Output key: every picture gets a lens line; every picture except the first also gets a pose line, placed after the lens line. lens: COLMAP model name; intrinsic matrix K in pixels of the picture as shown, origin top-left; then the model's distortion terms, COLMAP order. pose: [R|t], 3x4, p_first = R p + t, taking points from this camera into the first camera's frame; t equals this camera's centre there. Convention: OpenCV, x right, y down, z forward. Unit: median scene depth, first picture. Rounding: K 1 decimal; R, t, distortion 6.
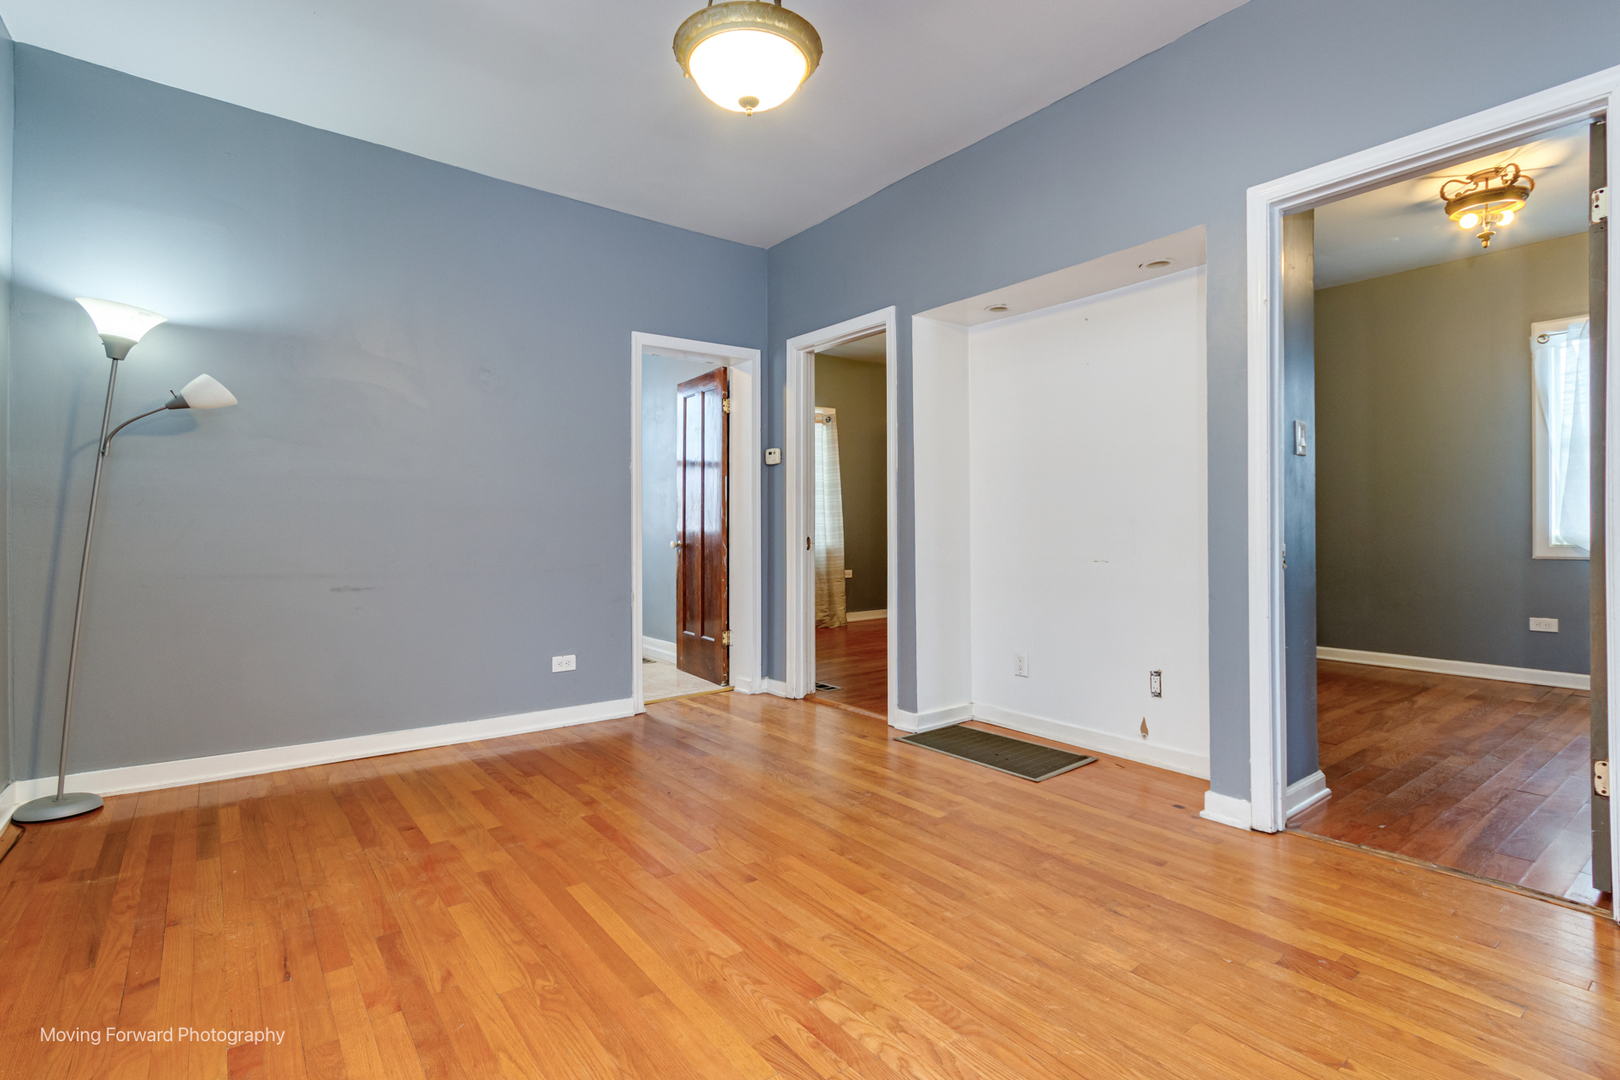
lens RADIAL K [[759.9, 0, 805.7], [0, 759.9, 528.6], [0, 0, 1]] dist [0.000552, 0.000113]
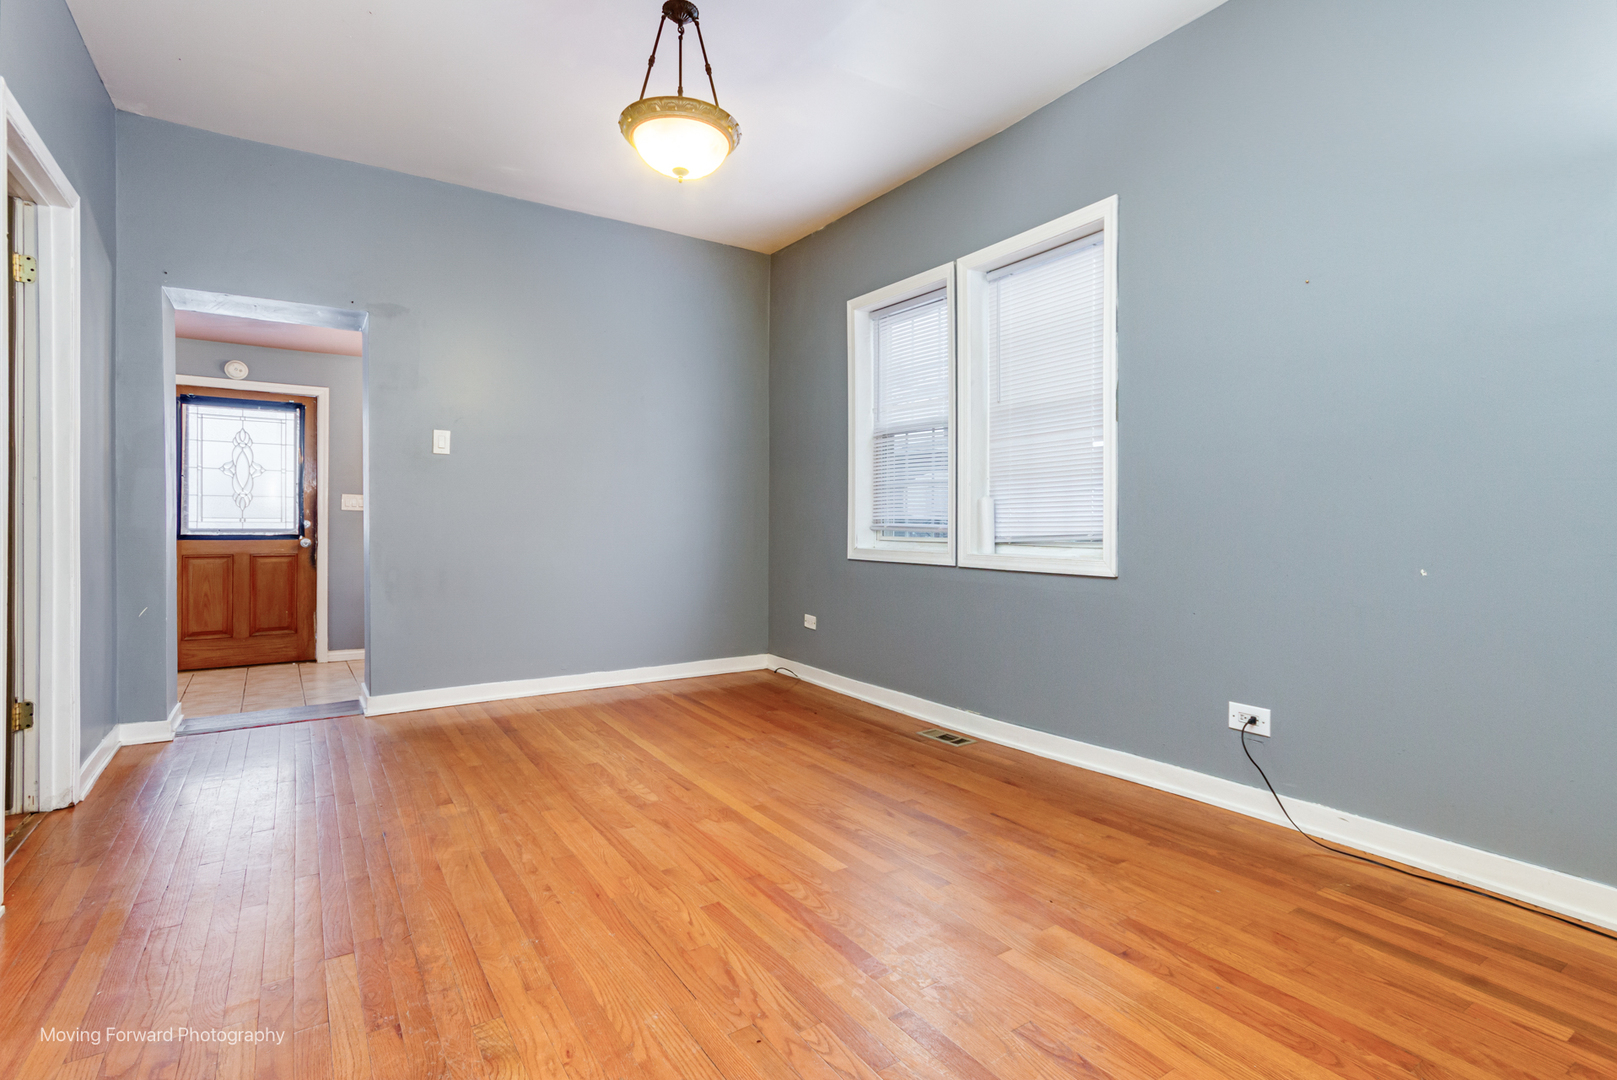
lens RADIAL K [[792.1, 0, 816.1], [0, 792.1, 528.4], [0, 0, 1]] dist [0.013017, -0.000053]
pose [[-0.997765, 0.004672, 0.066654, -0.325448], [0.005122, 0.999965, 0.006588, 0.003669], [-0.066621, 0.006915, -0.997754, 1.942146]]
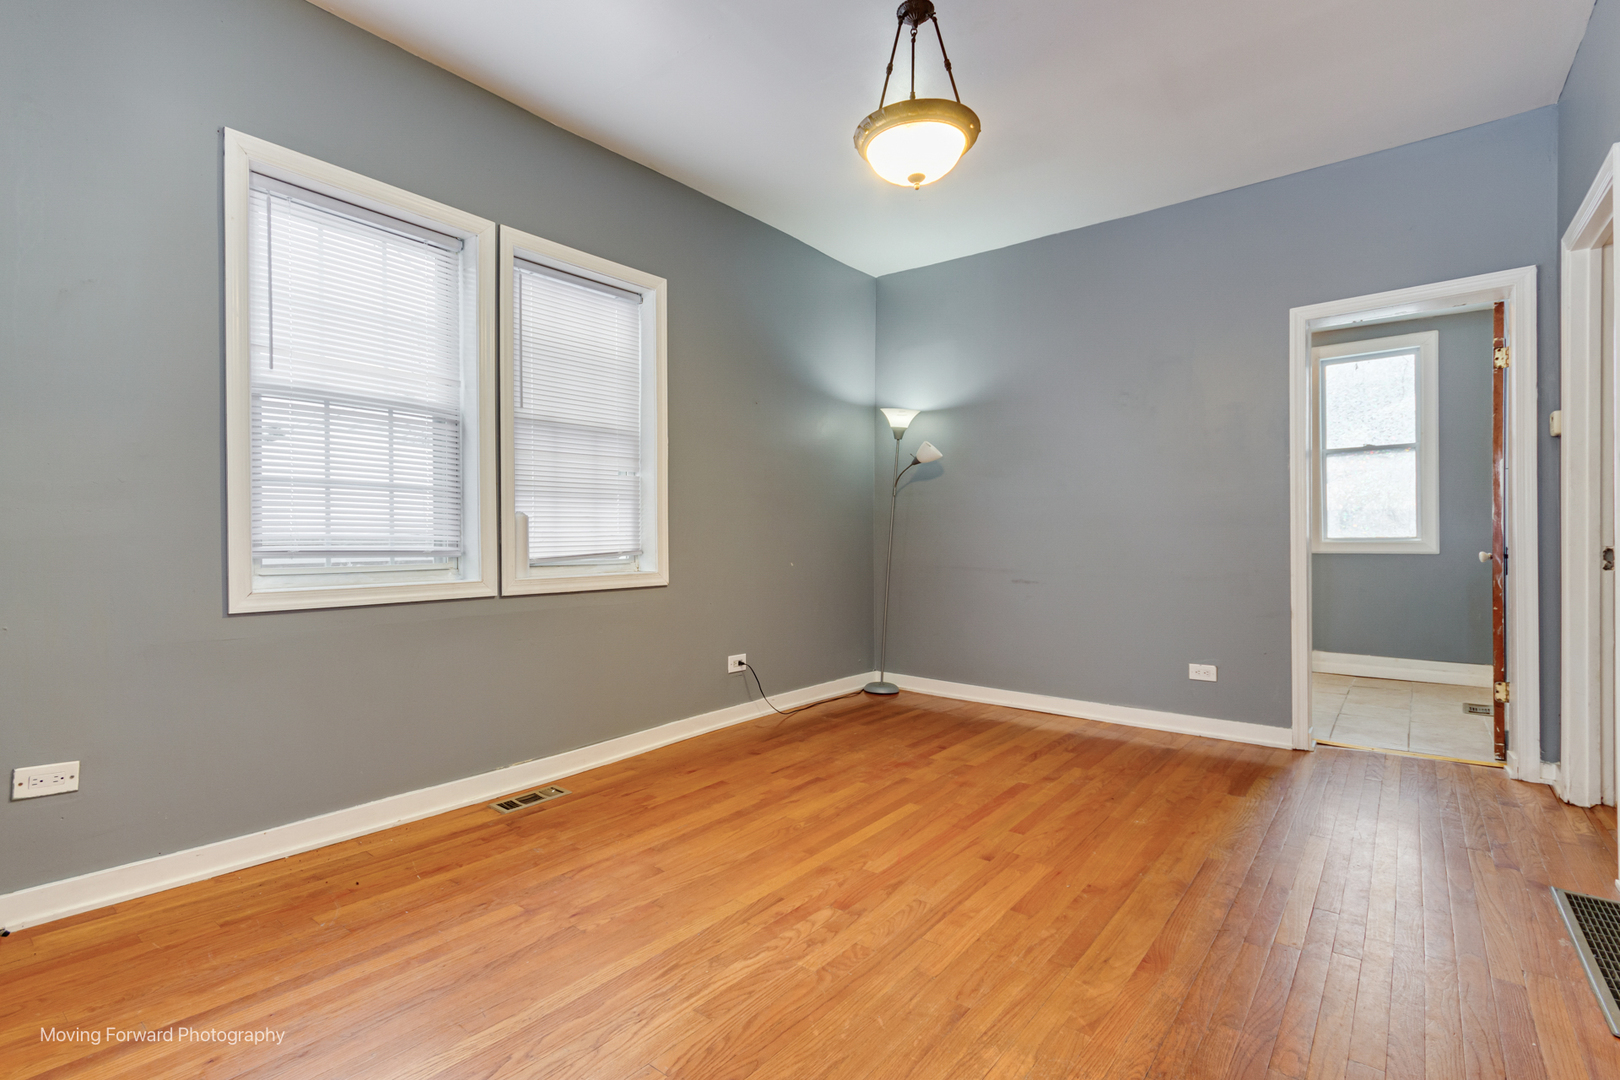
lens RADIAL K [[749.5, 0, 810.0], [0, 749.5, 540.0], [0, 0, 1]] dist [-0.002011, -0.000157]
pose [[0.242839, 0.005490, -0.970051, 0.873346], [0.005524, 0.999960, 0.007042, -0.007297], [0.970051, -0.007068, 0.242799, 0.470835]]
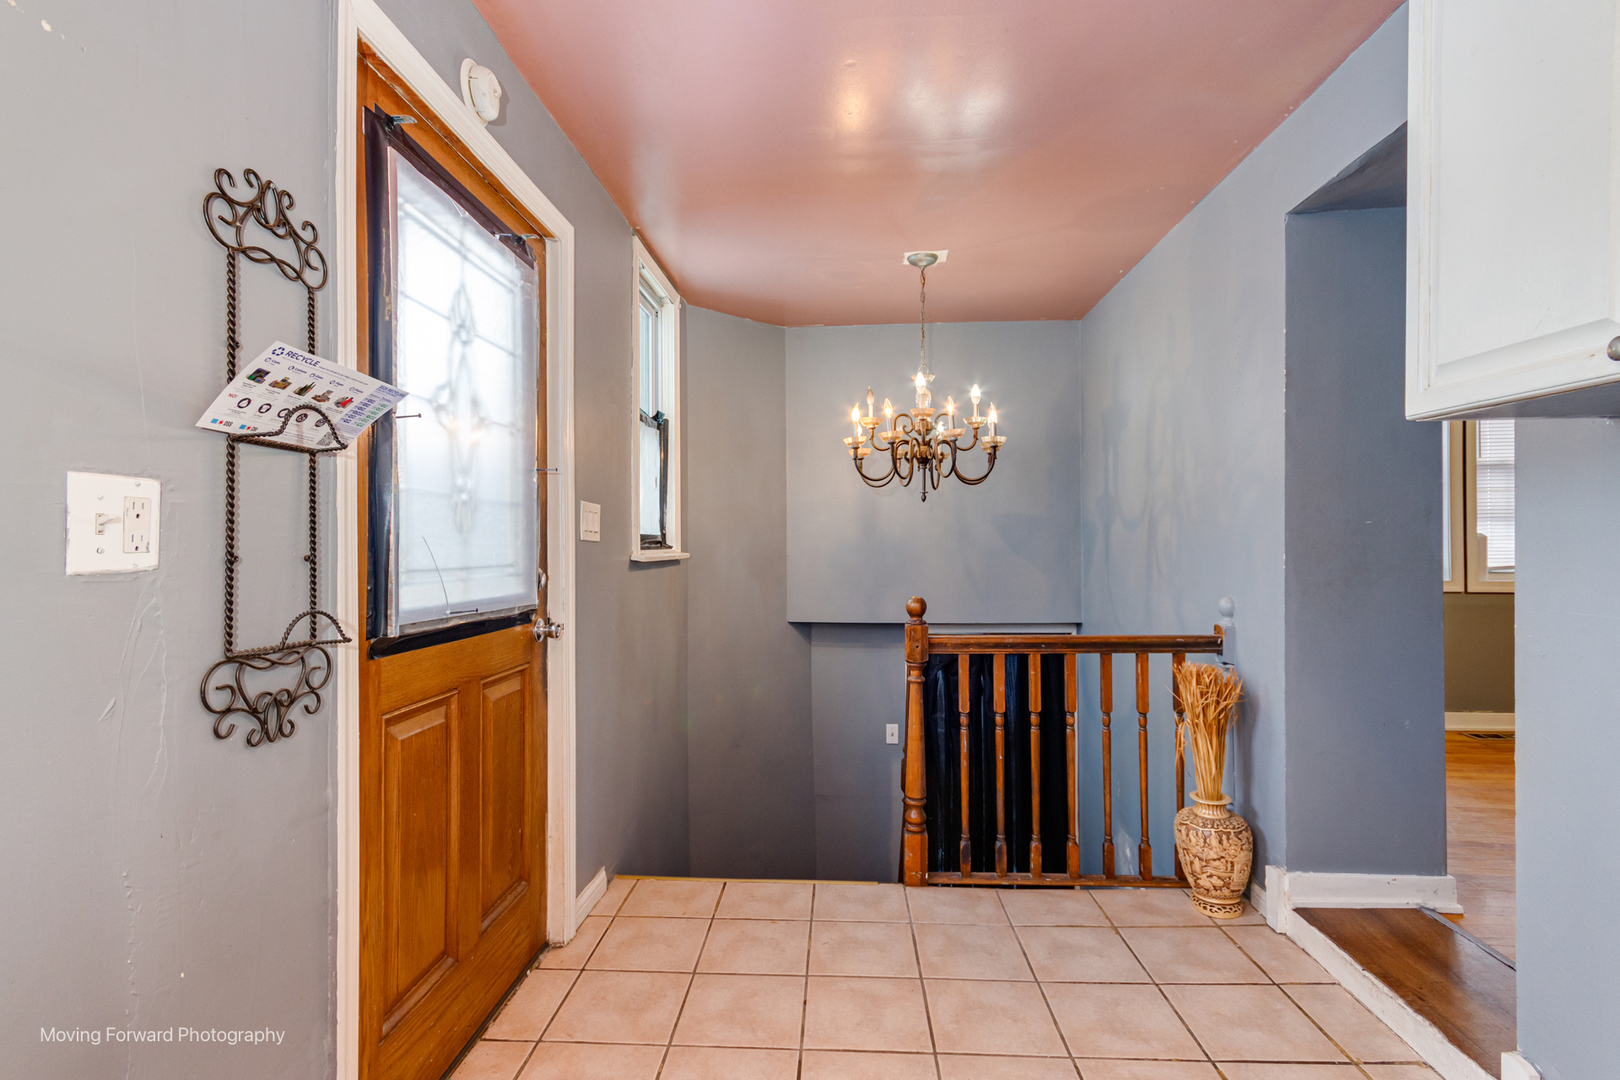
lens RADIAL K [[807.0, 0, 810.0], [0, 807.0, 540.0], [0, 0, 1]] dist [0.002241, 0.000366]
pose [[-0.642595, 0.004219, -0.766195, 2.062476], [0.008880, 0.999959, -0.001941, -0.044102], [0.766155, -0.008051, -0.642605, 0.309100]]
